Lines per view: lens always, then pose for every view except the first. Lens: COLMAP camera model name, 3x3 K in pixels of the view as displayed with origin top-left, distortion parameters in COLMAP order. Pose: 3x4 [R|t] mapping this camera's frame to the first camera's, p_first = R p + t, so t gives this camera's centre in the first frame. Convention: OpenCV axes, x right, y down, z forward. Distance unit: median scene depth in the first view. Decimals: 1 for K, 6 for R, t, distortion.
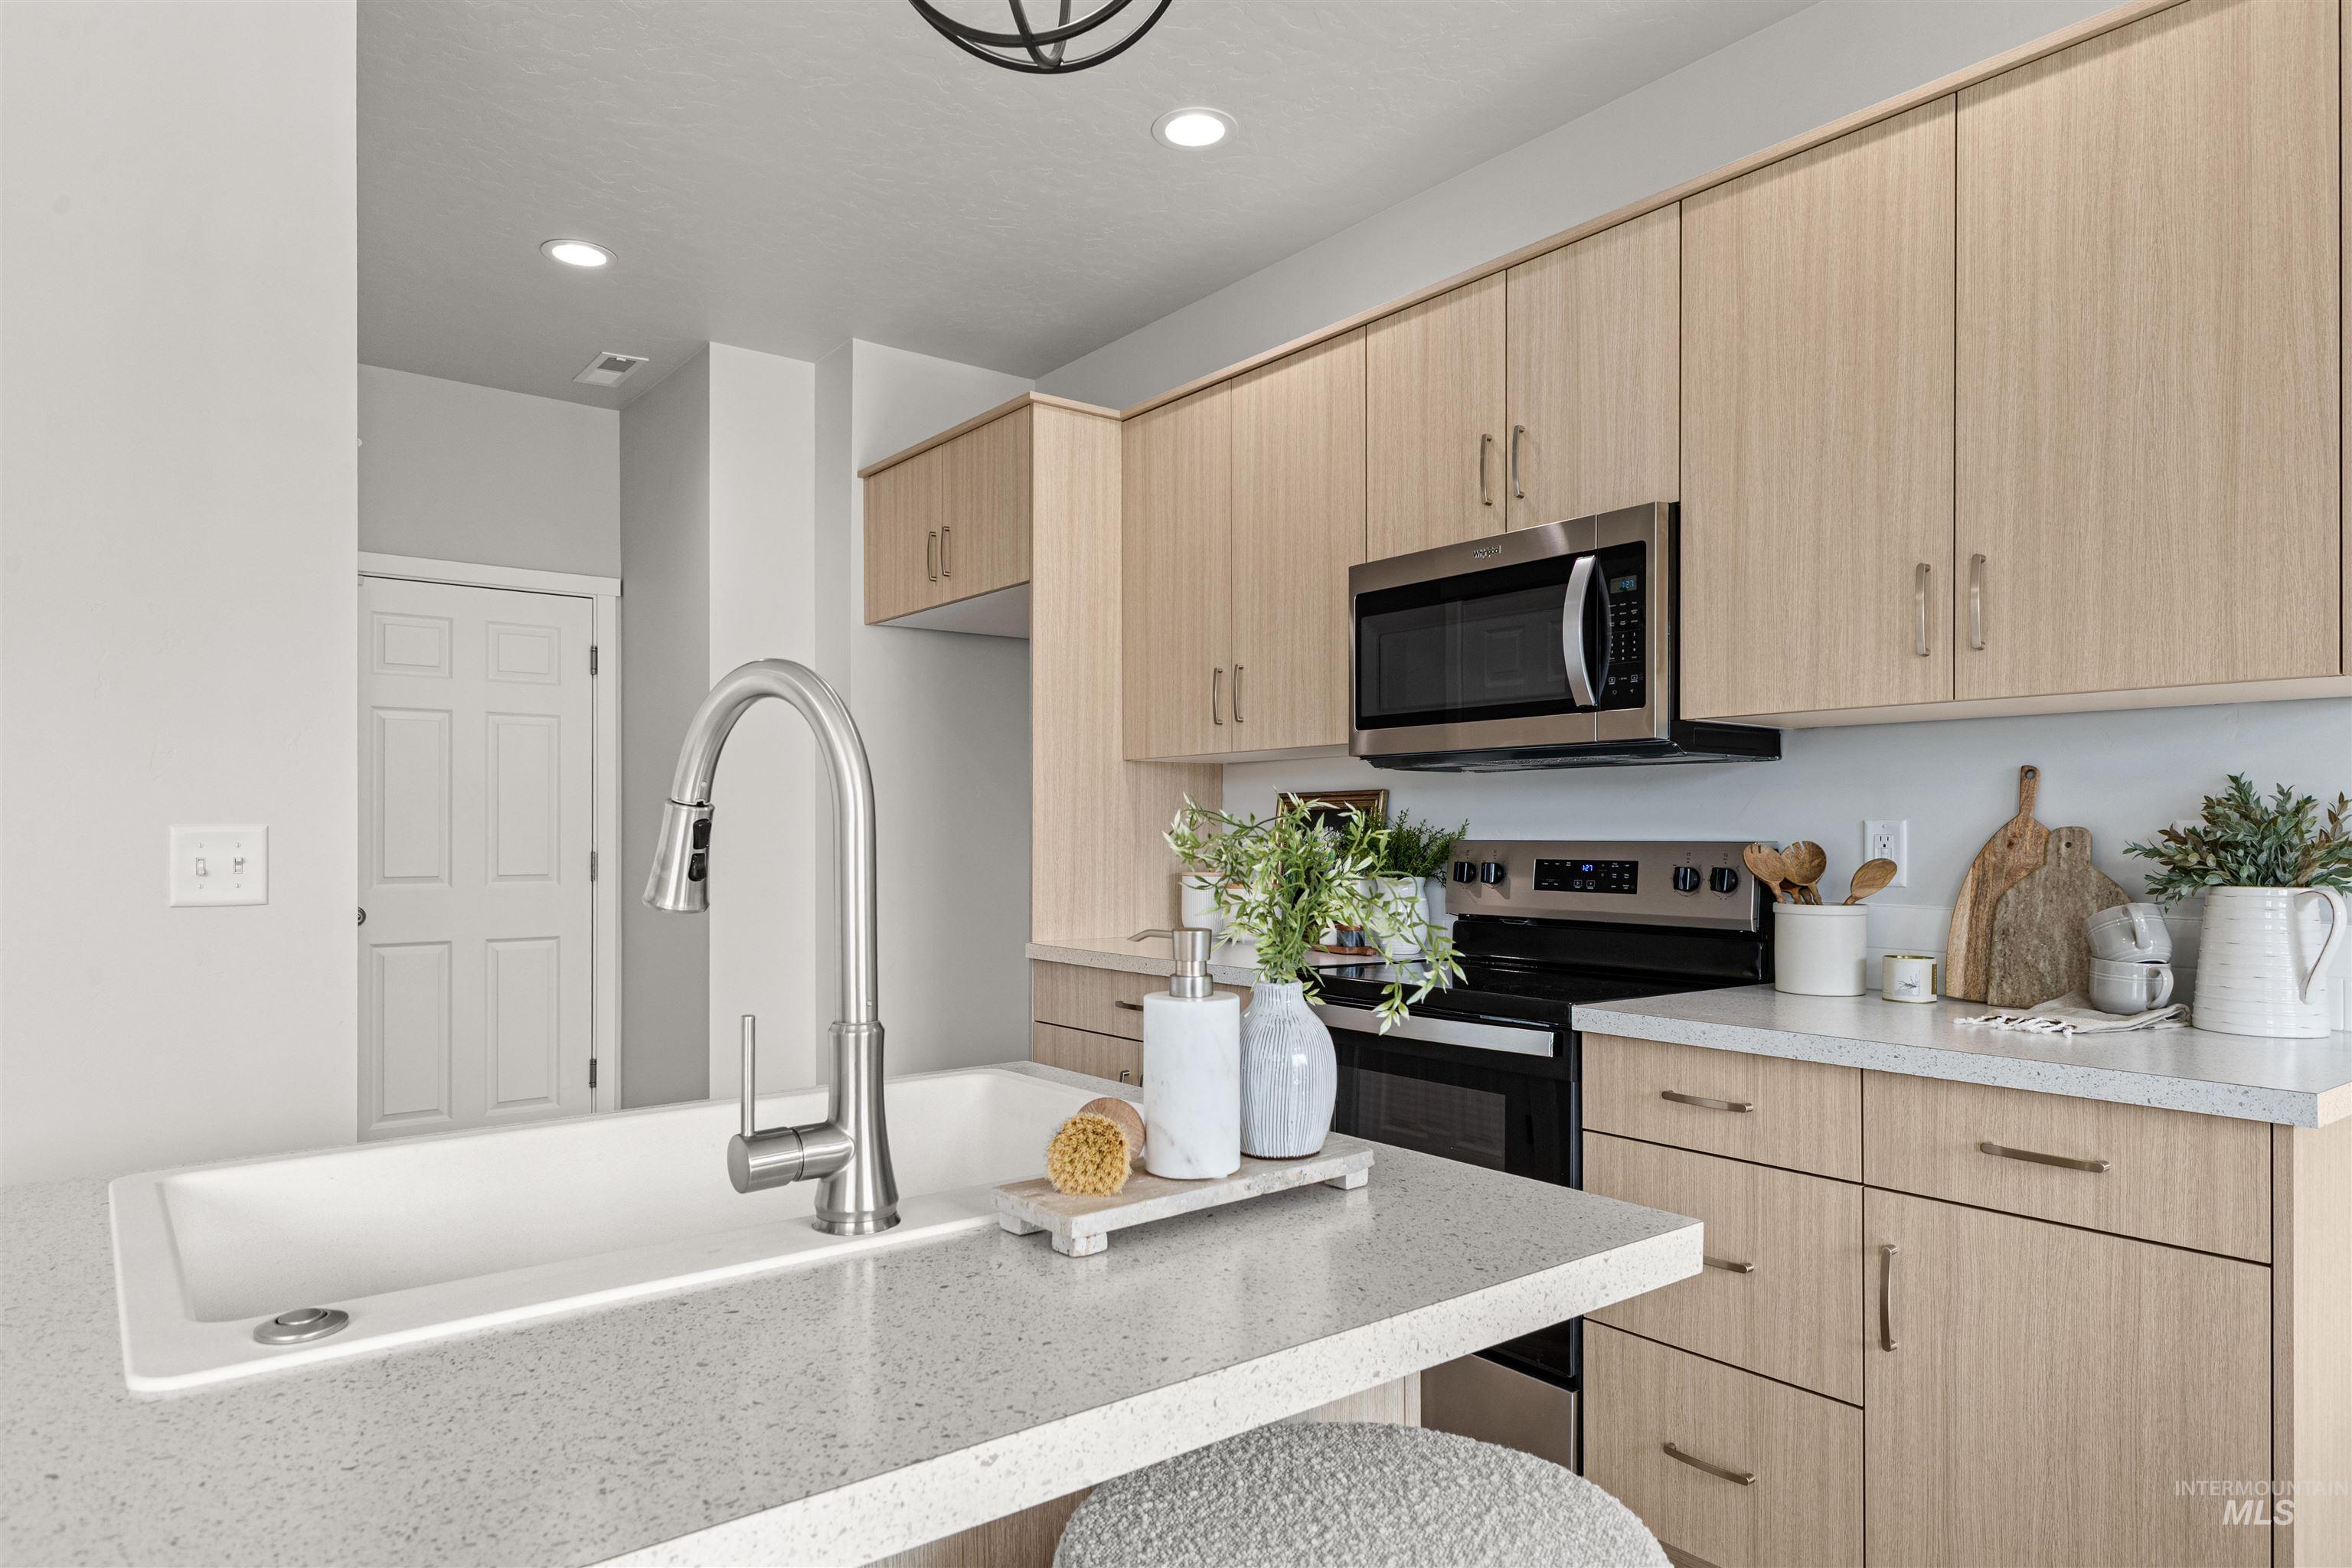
lens RADIAL K [[1370.1, 0, 1193.2], [0, 1370.1, 801.7], [0, 0, 1]] dist [0.014680, -0.006337]
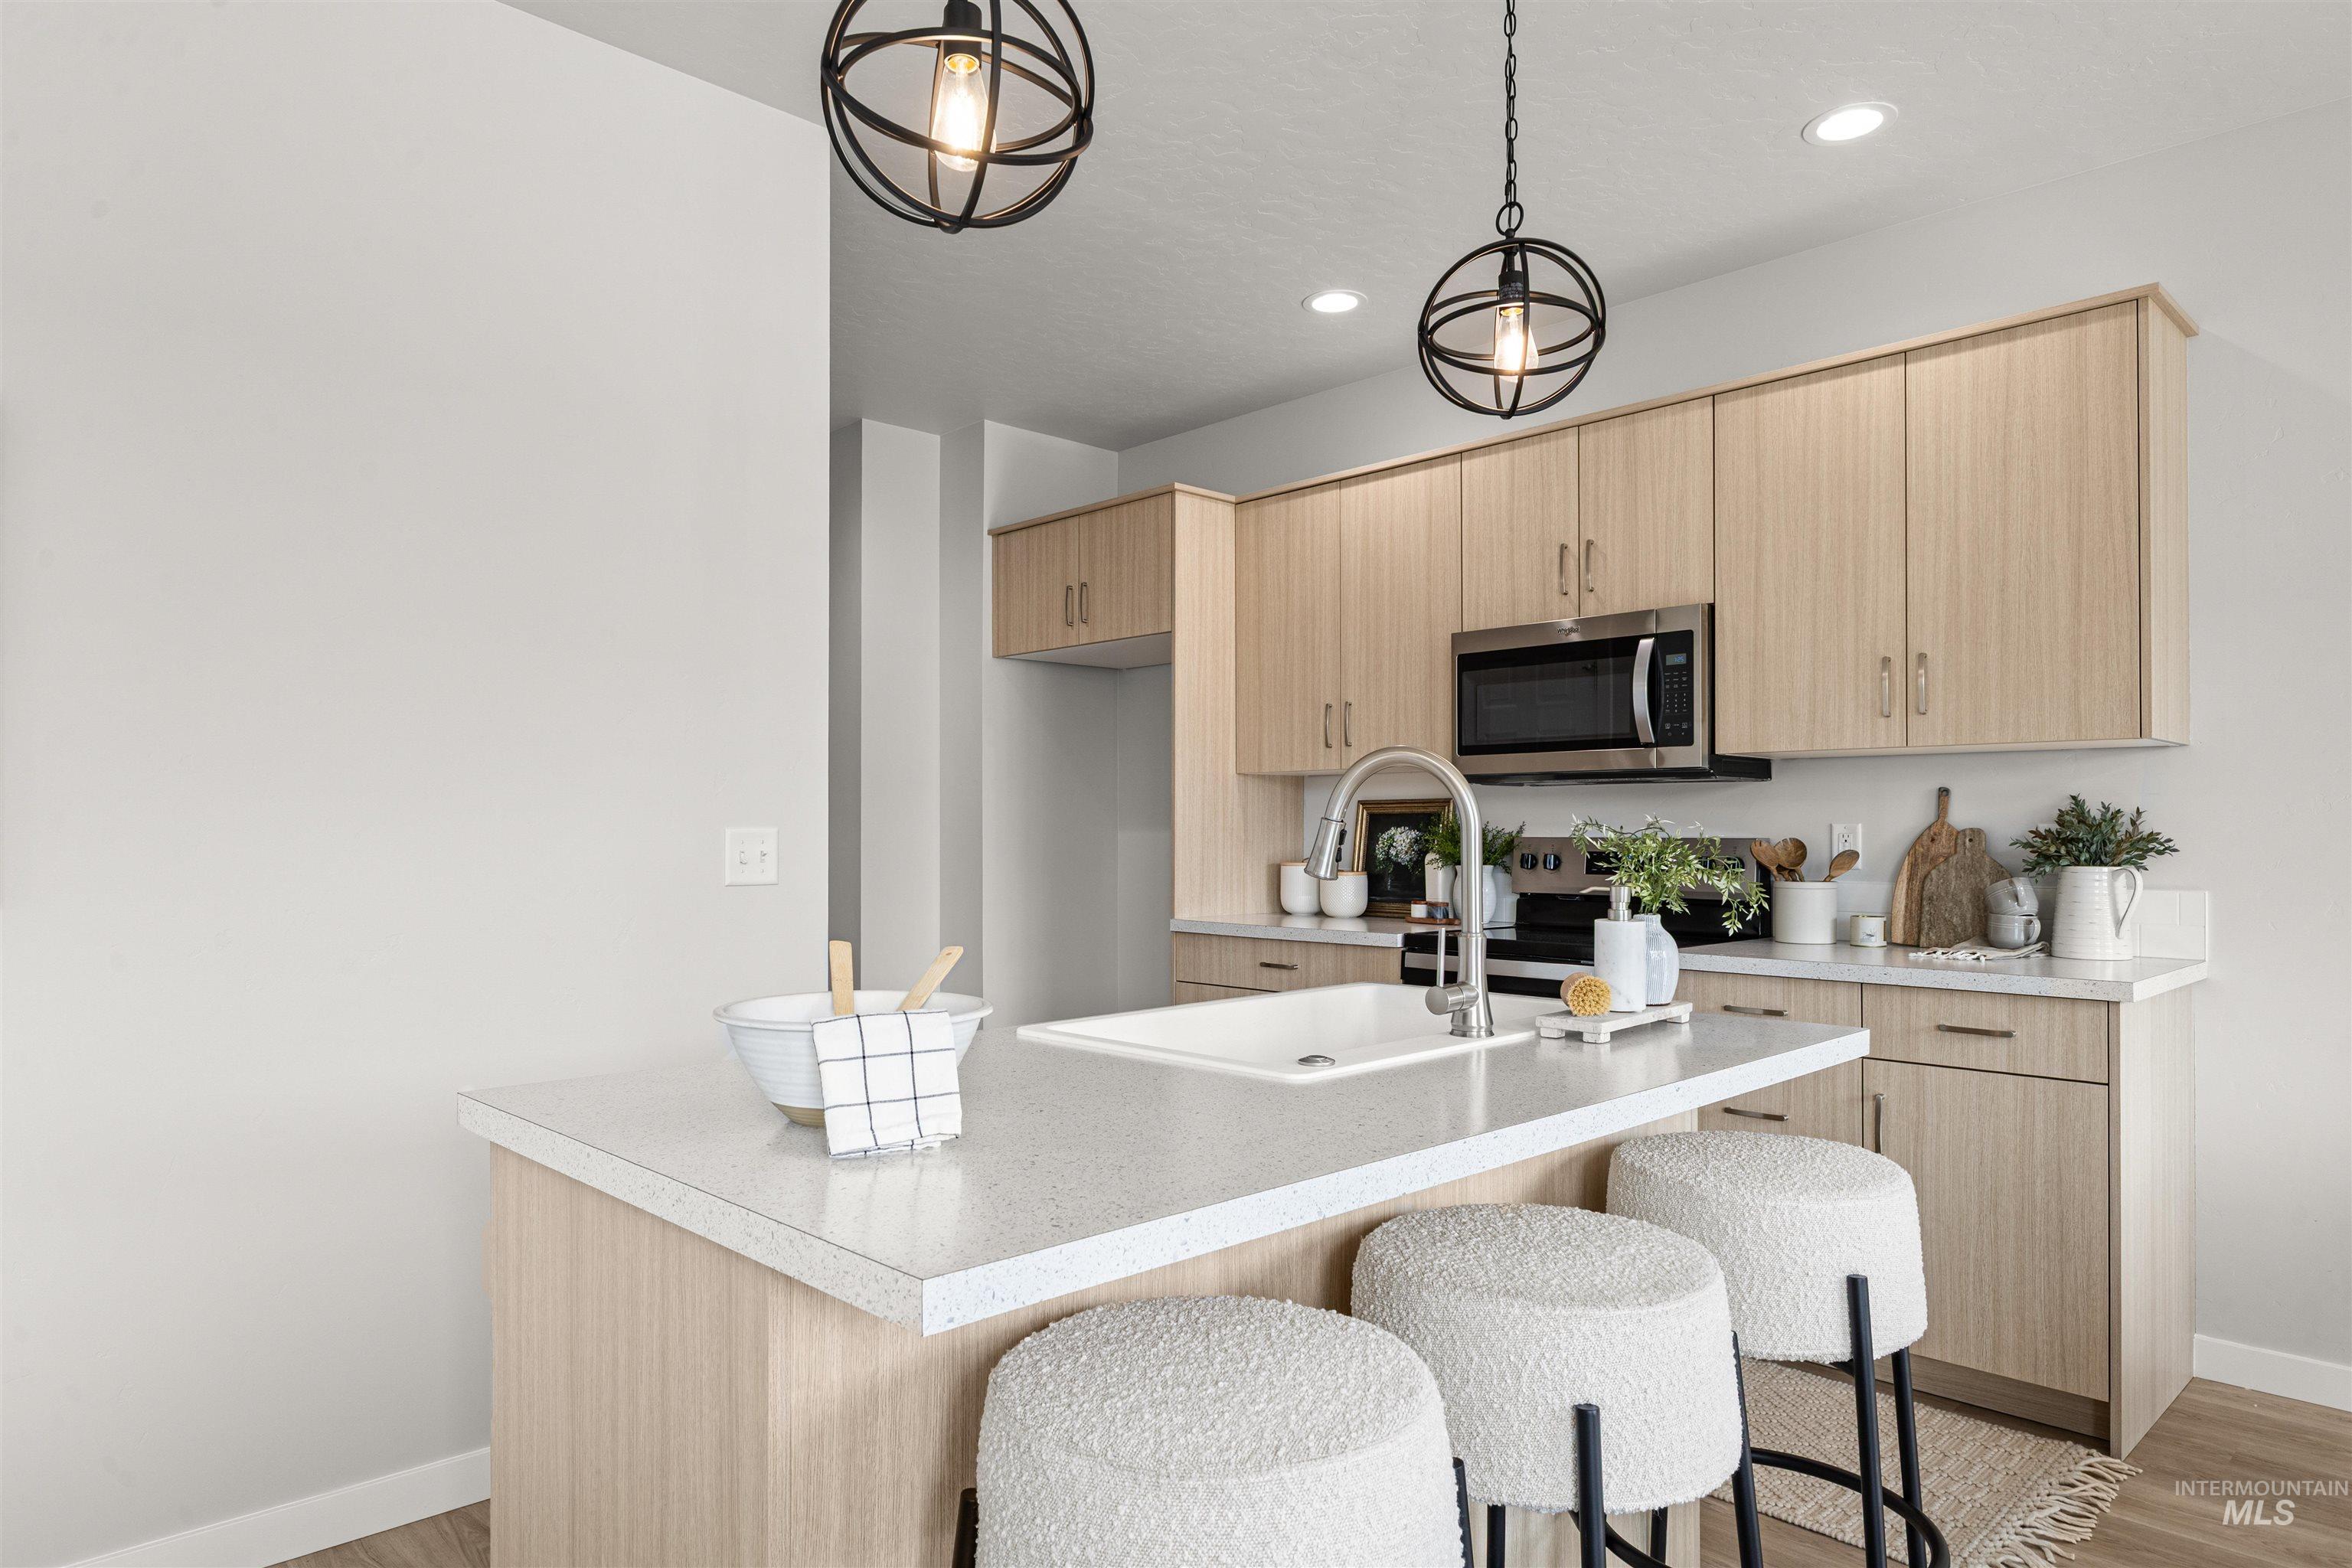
lens RADIAL K [[1402.2, 0, 1165.0], [0, 1402.2, 783.1], [0, 0, 1]] dist [-0.000188, -0.001881]
pose [[0.994068, 0.002943, 0.108725, -0.414008], [-0.001983, 0.999958, -0.008931, -0.015968], [-0.108747, 0.008663, 0.994032, -0.438066]]
